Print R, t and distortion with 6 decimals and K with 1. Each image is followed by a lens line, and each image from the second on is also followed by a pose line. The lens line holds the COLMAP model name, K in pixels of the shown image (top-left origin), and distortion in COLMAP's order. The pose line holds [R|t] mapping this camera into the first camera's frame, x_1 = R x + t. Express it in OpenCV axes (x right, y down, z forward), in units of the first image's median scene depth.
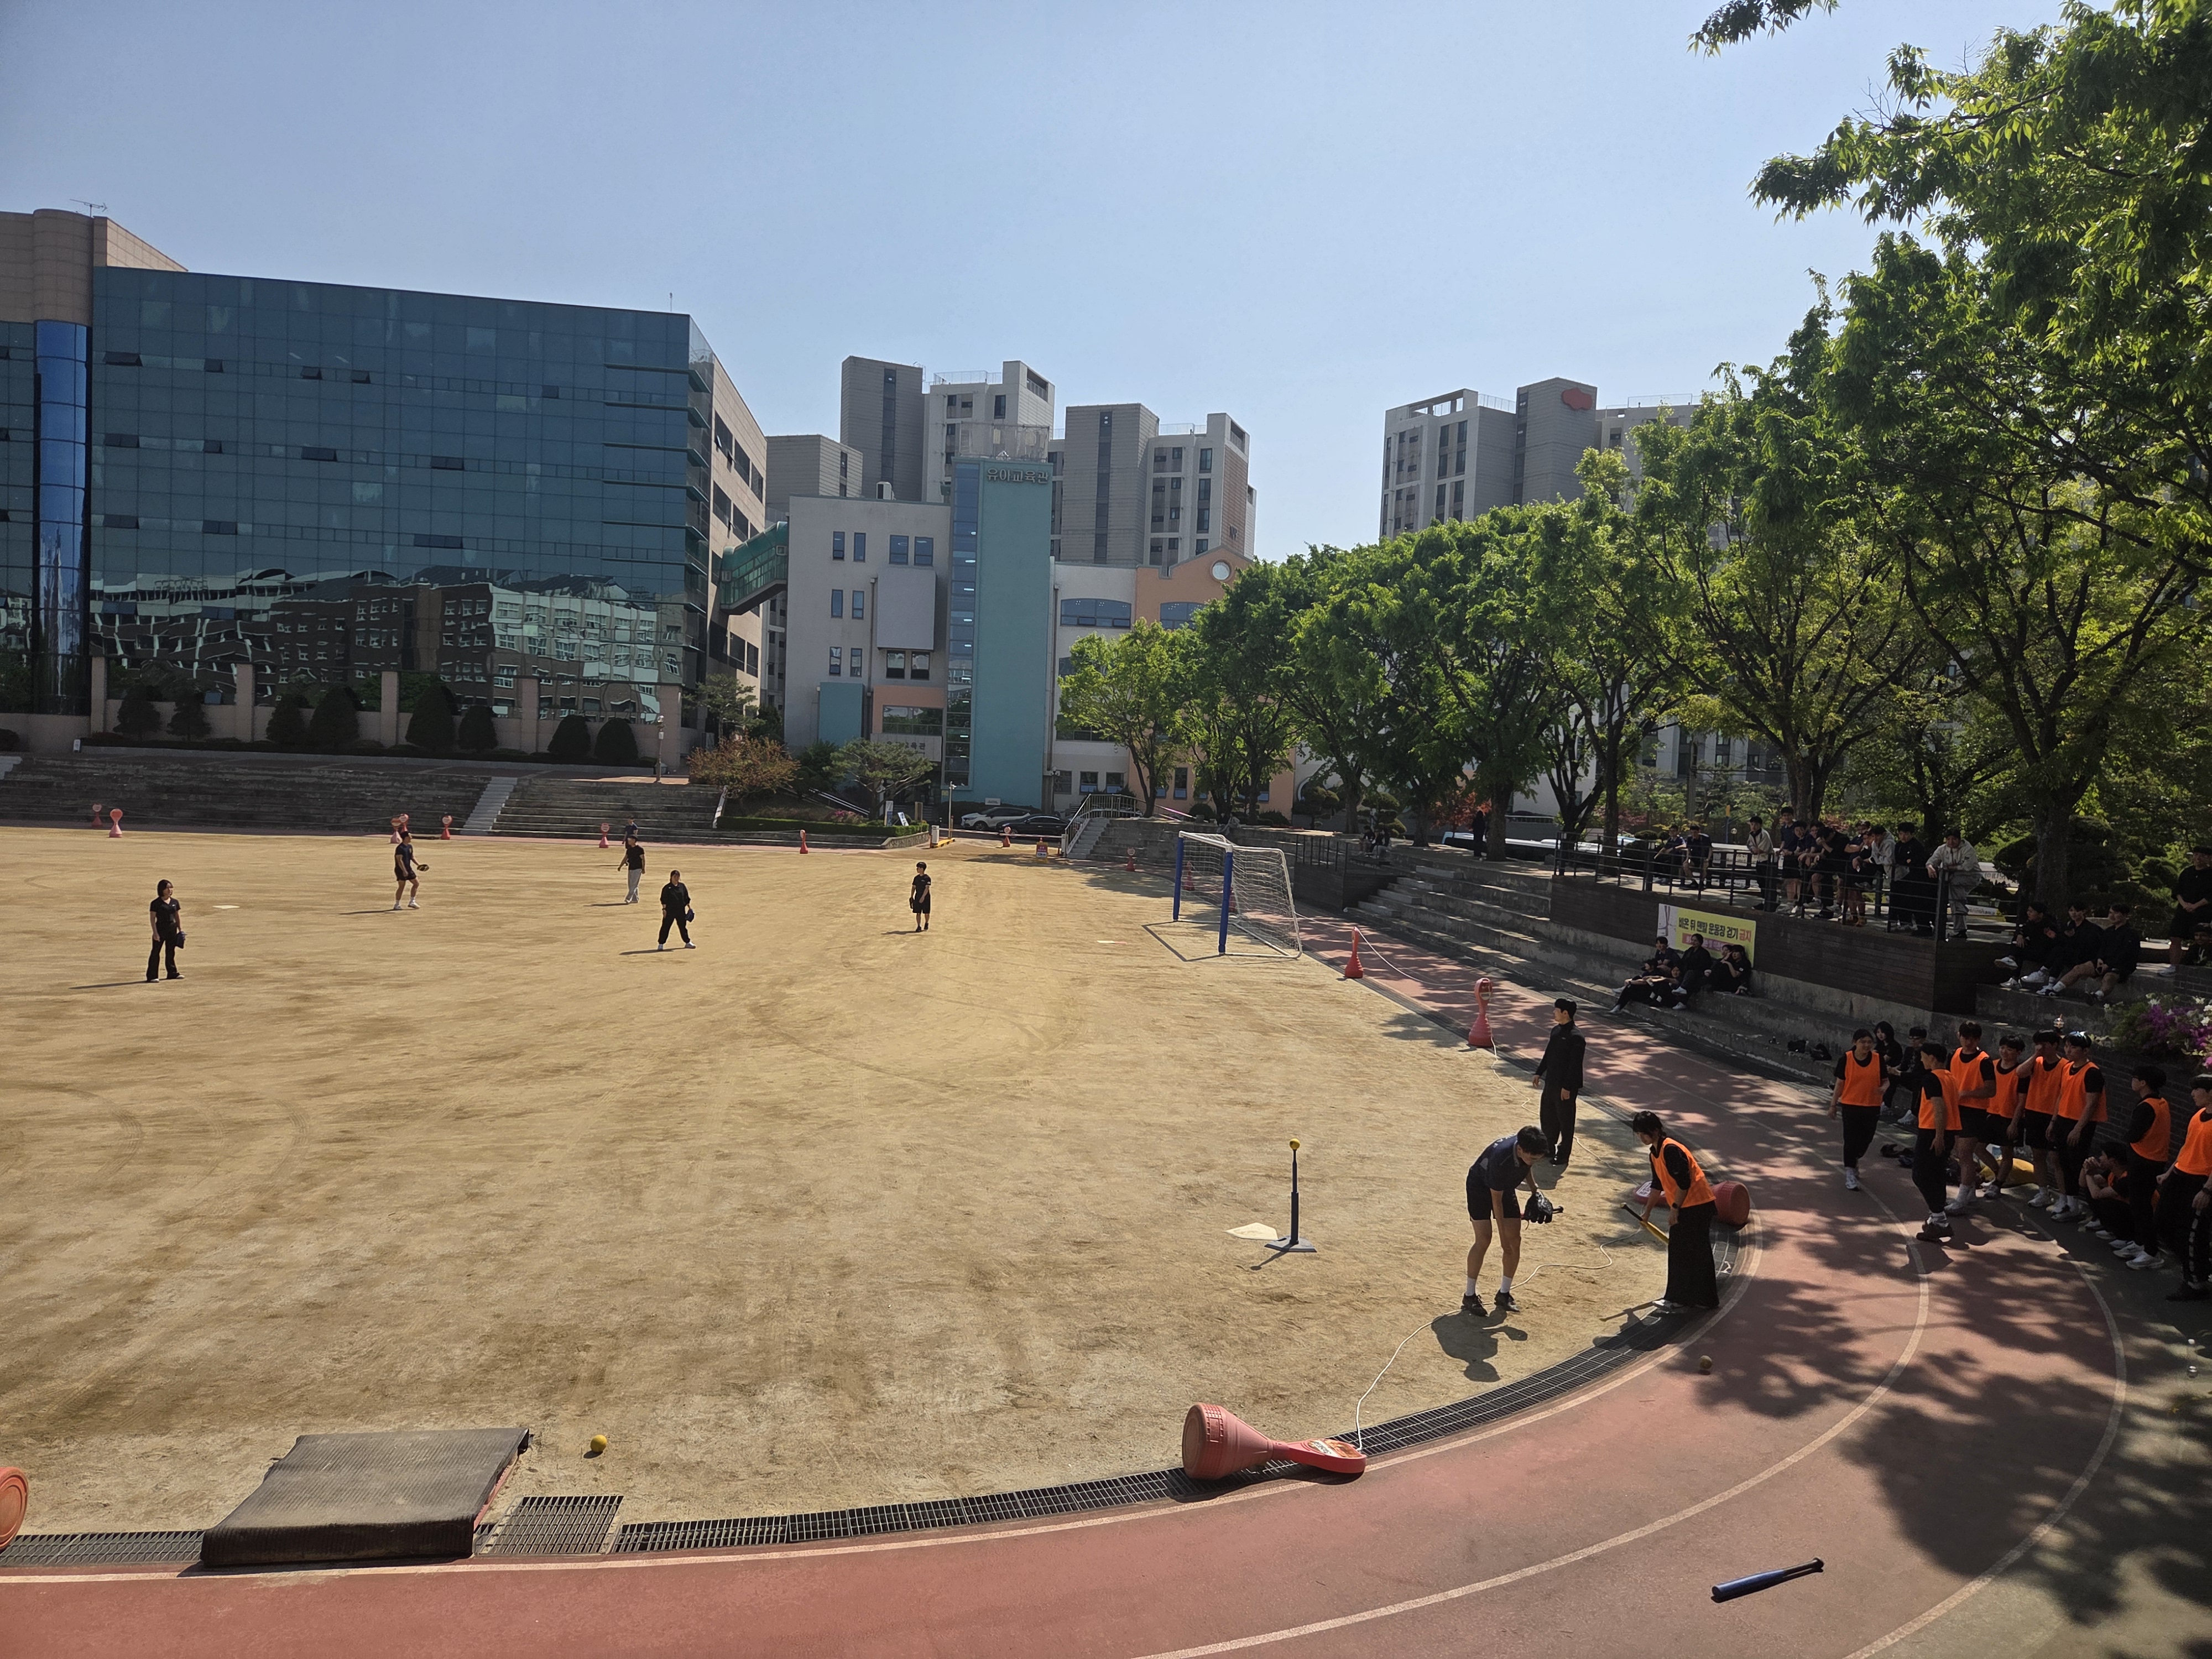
lens RADIAL K [[1444.8, 0, 1106.0], [0, 1444.8, 829.5], [0, 0, 1]] dist [0.070434, -0.050907]
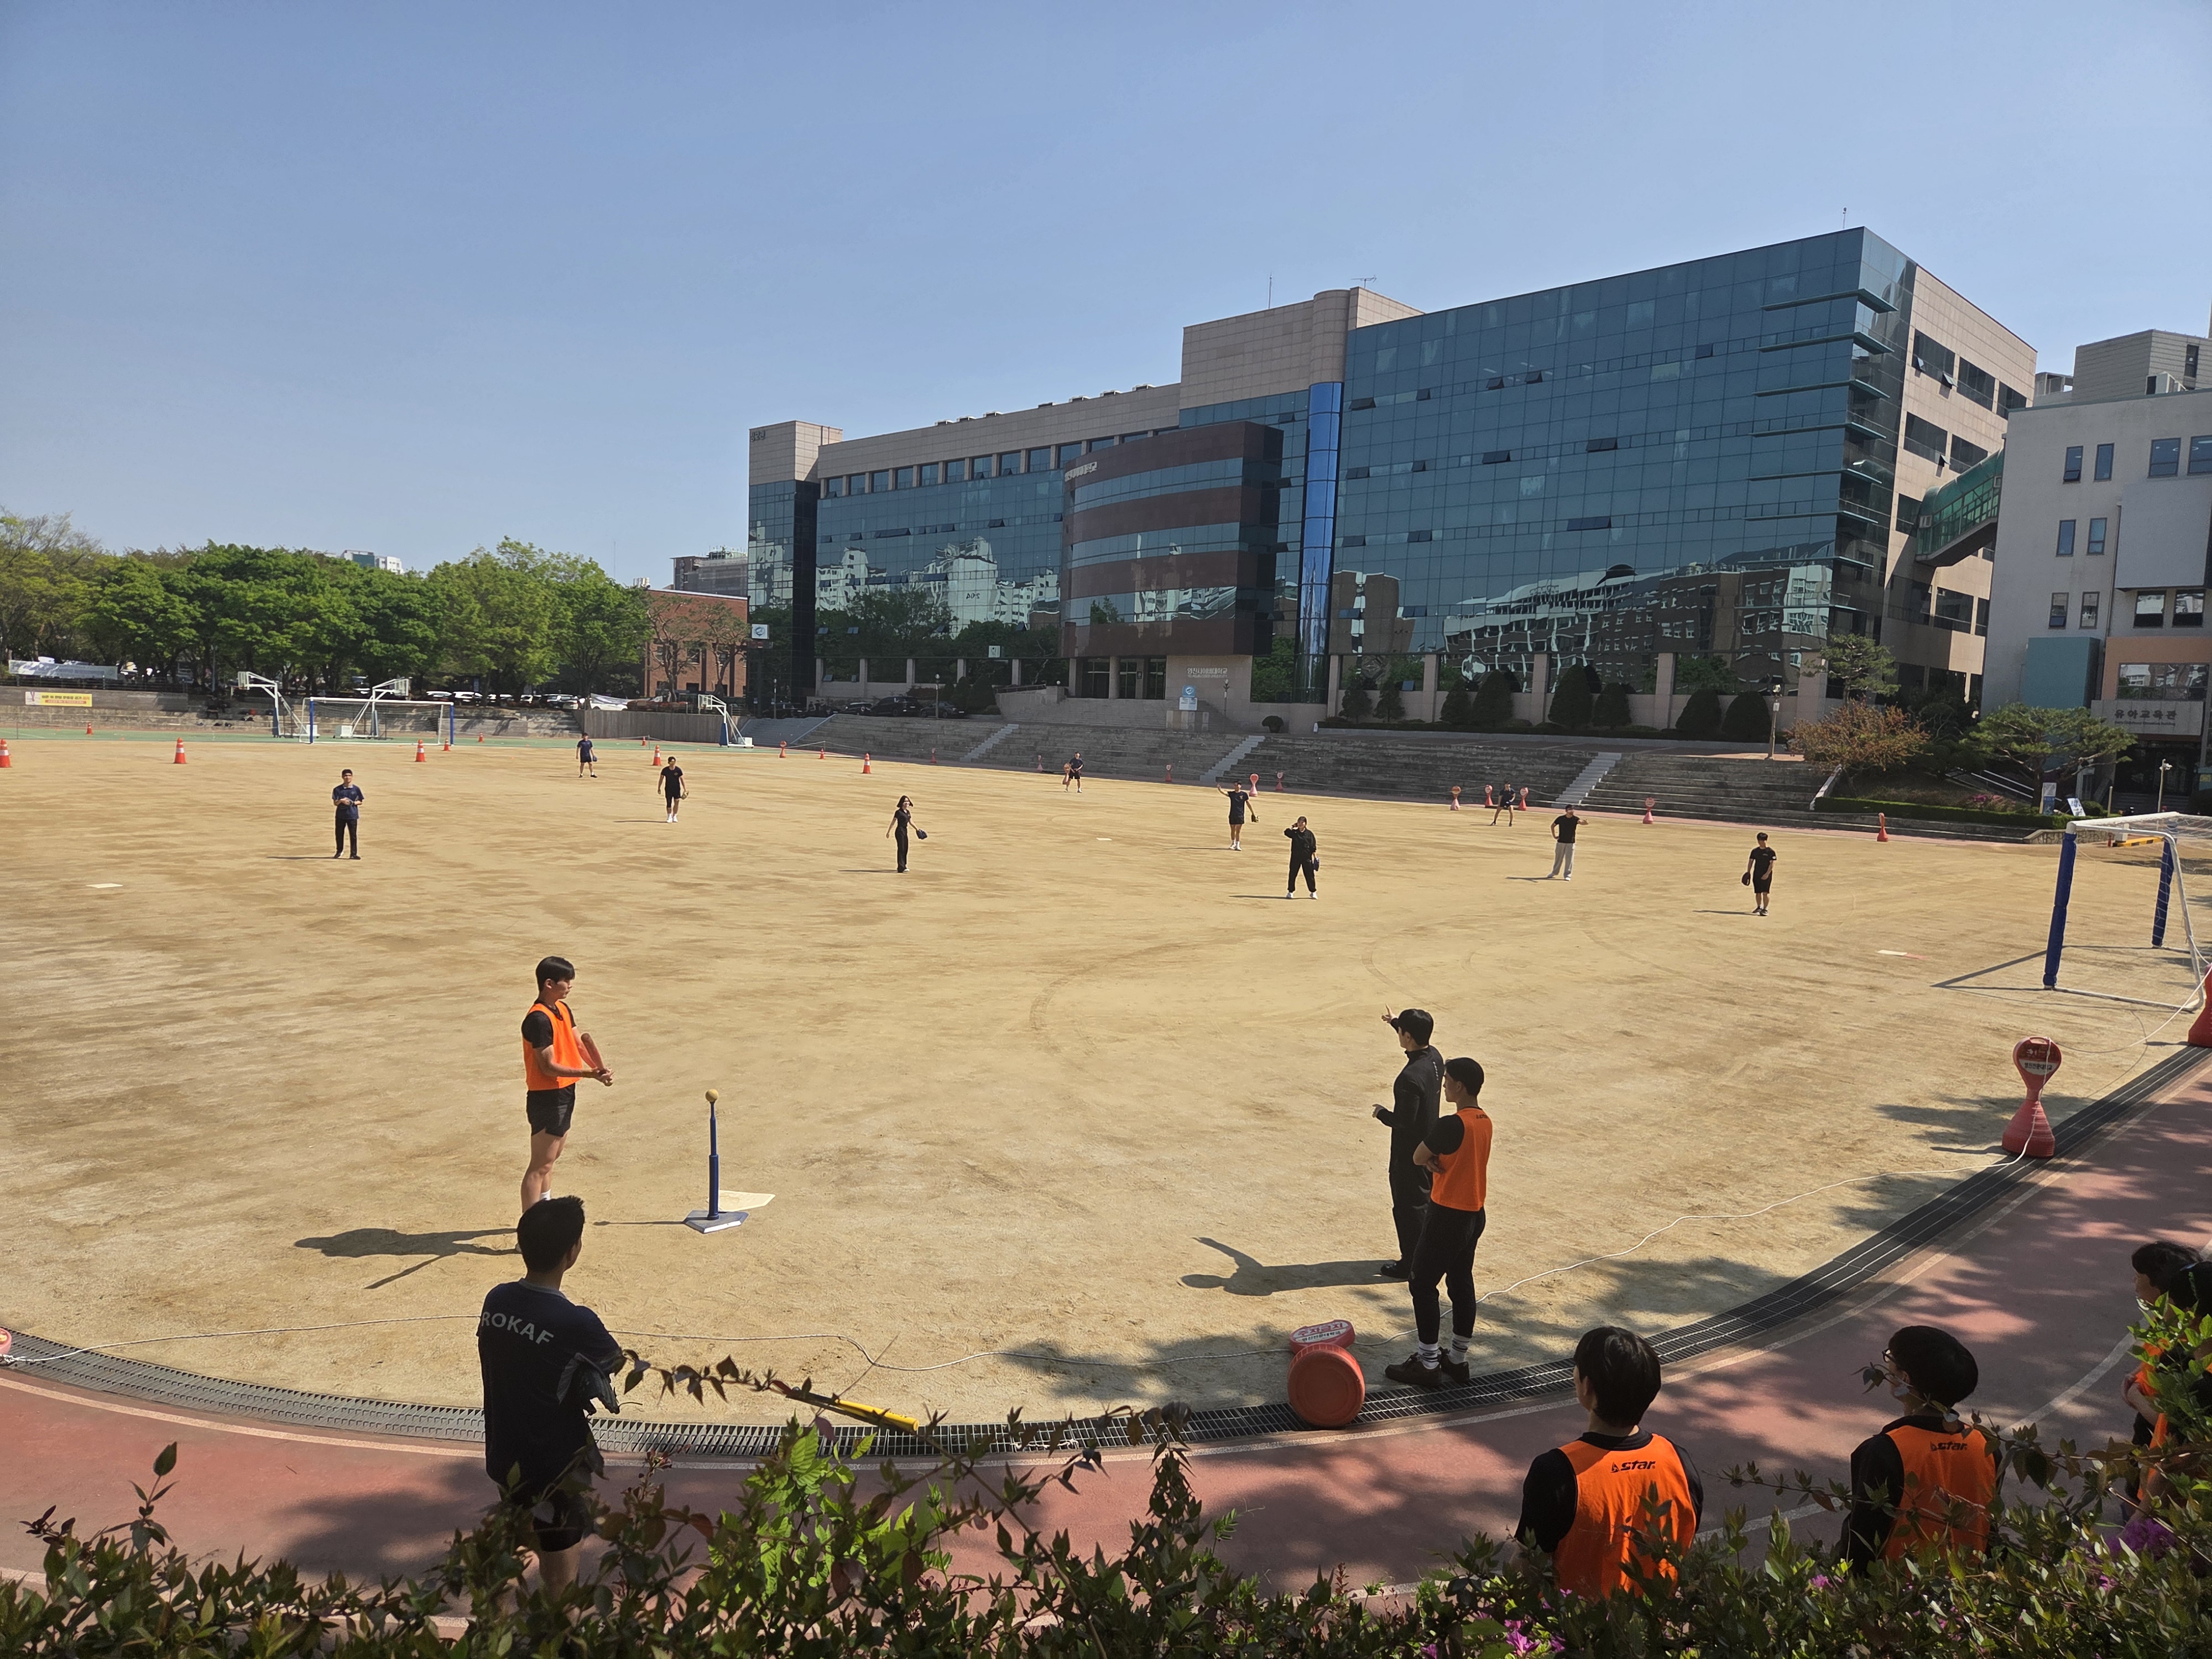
lens RADIAL K [[1444.8, 0, 1106.0], [0, 1444.8, 829.5], [0, 0, 1]] dist [0.070434, -0.050907]
pose [[0.632592, 0.044007, -0.773234, 0.131814], [-0.040505, 0.998898, 0.023713, 0.006502], [0.773425, 0.016319, 0.633677, 0.098842]]
